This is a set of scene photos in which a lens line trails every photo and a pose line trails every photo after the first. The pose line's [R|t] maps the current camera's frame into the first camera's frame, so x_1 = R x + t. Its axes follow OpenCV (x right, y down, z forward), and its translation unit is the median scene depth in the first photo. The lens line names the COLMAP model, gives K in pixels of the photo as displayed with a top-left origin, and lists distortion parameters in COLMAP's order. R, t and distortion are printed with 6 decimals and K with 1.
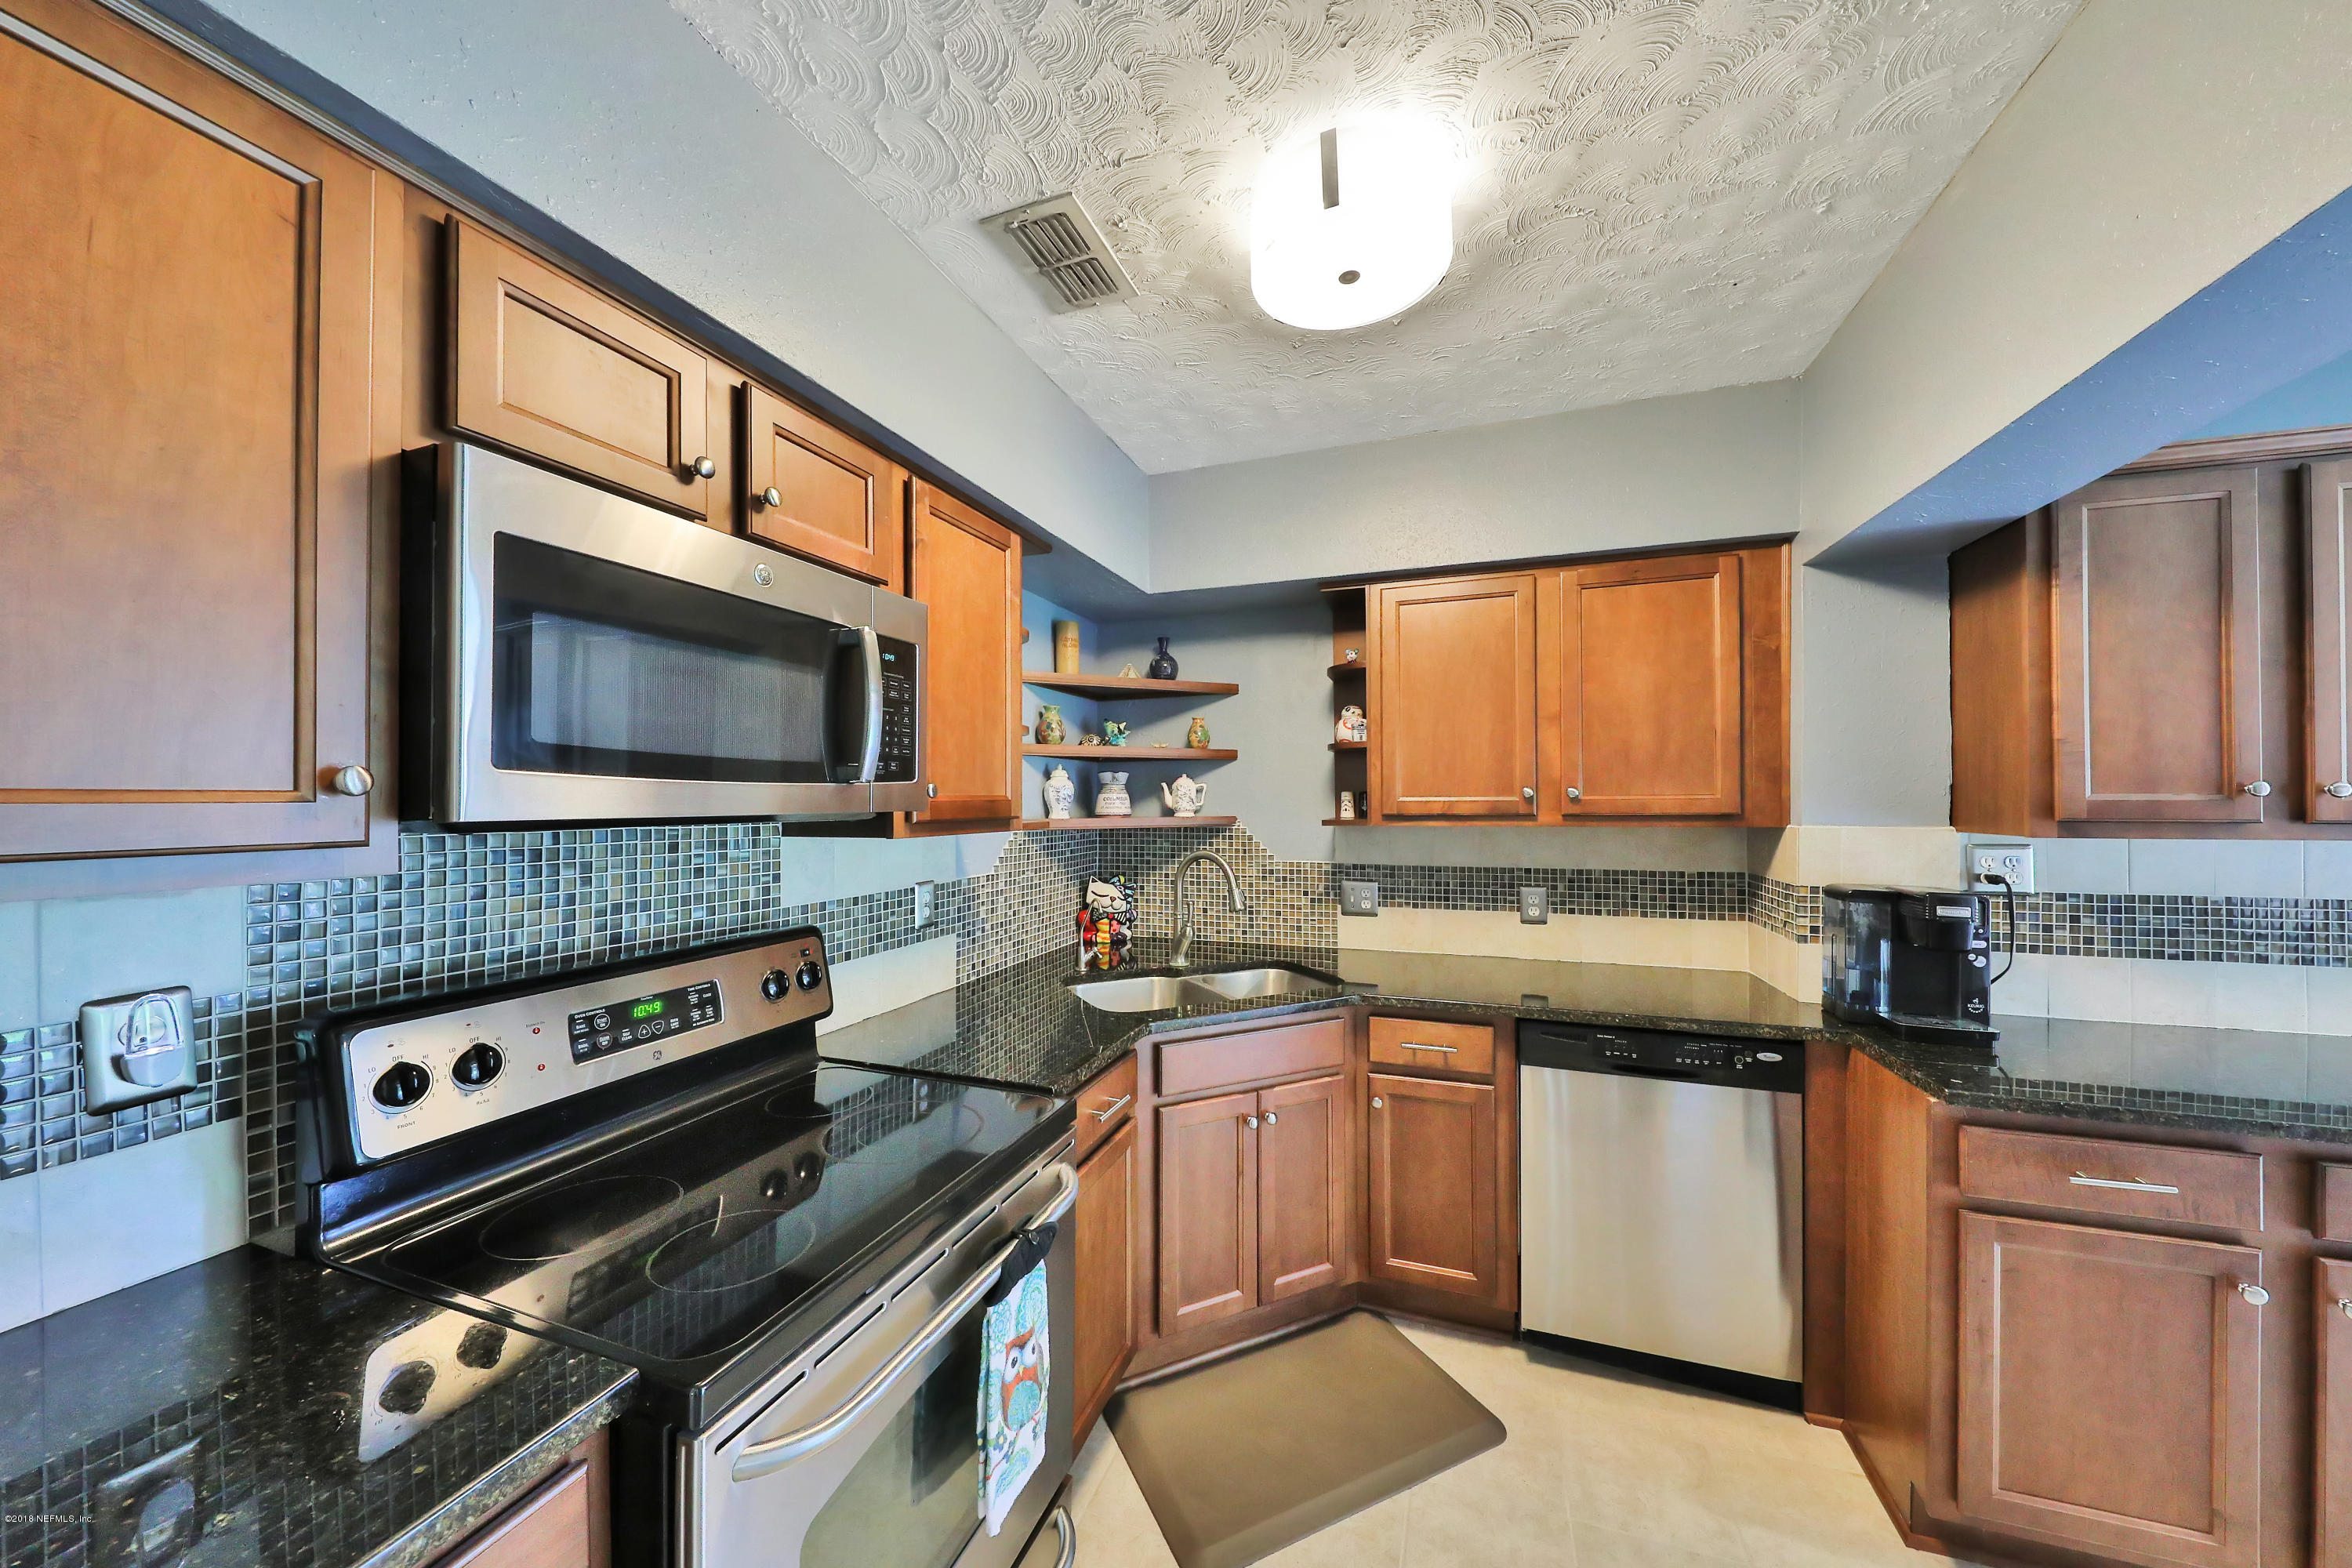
lens RADIAL K [[788.6, 0, 1181.8], [0, 788.6, 792.8], [0, 0, 1]] dist [-0.004205, 0.000150]
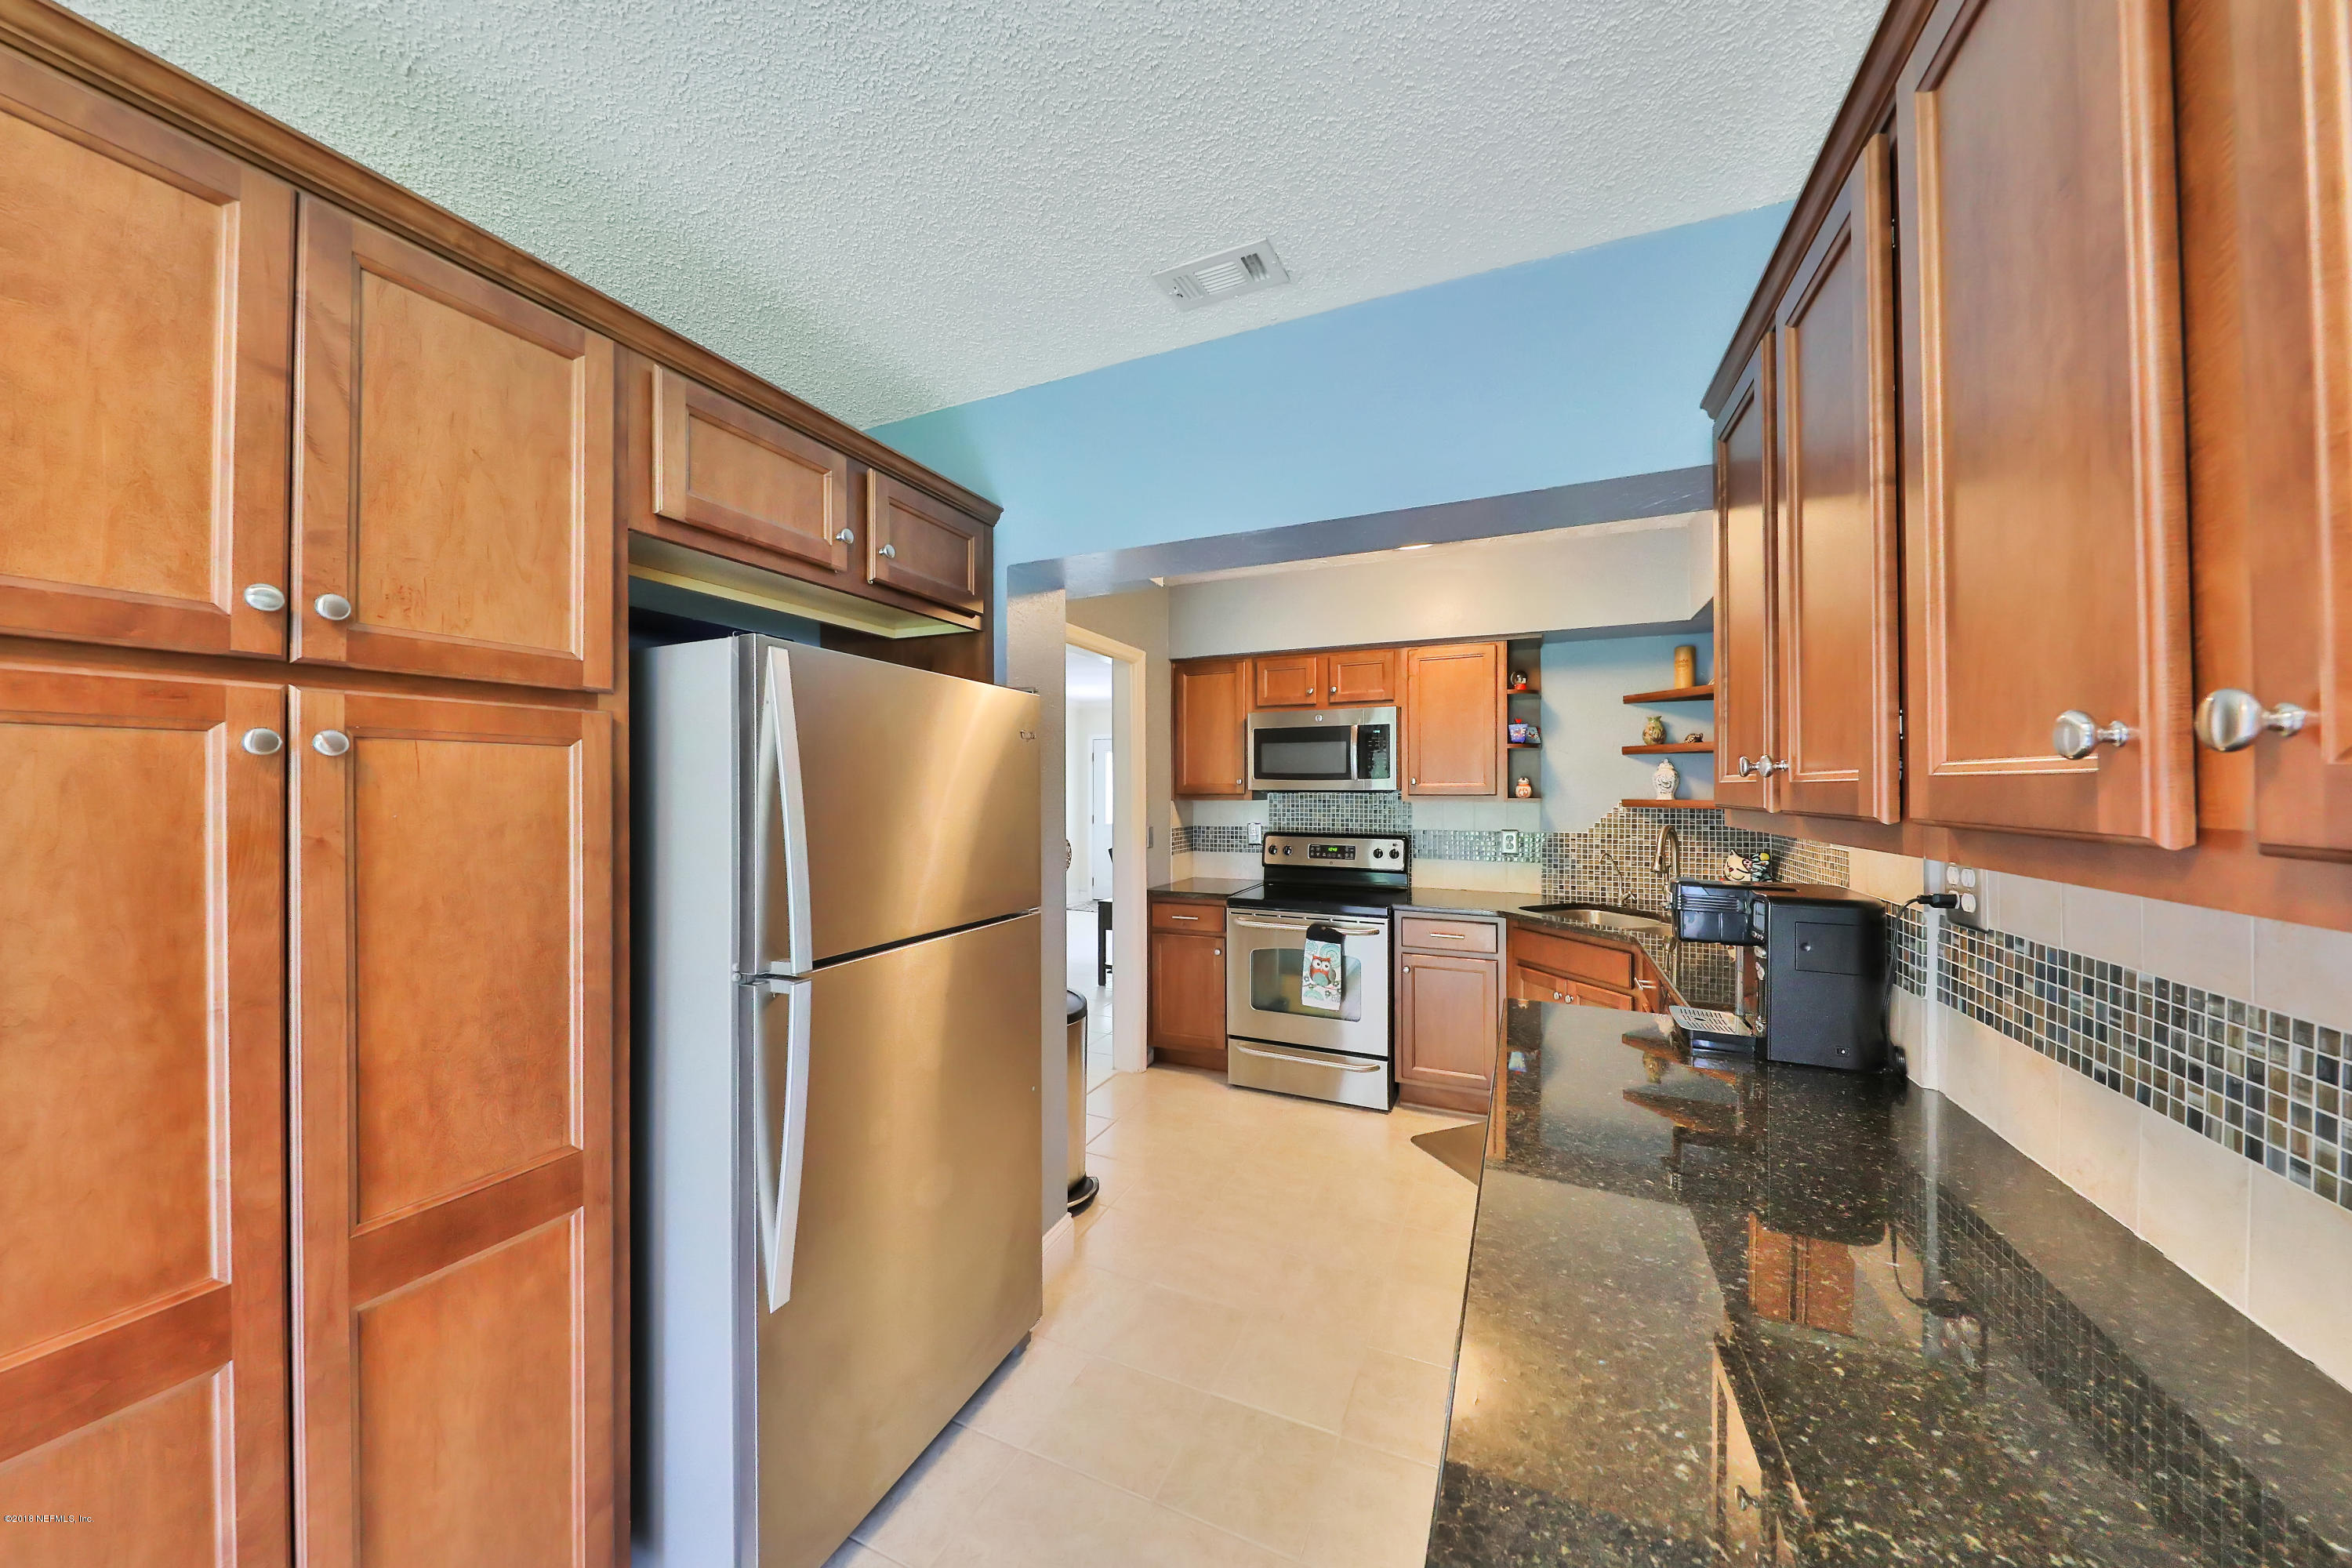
lens RADIAL K [[788.6, 0, 1174.1], [0, 788.6, 781.5], [0, 0, 1]] dist [-0.004205, 0.000150]
pose [[-0.071196, -0.005553, -0.997447, 2.612591], [0.007173, 0.999956, -0.006079, 0.007032], [0.997437, -0.007588, -0.071153, 0.571468]]
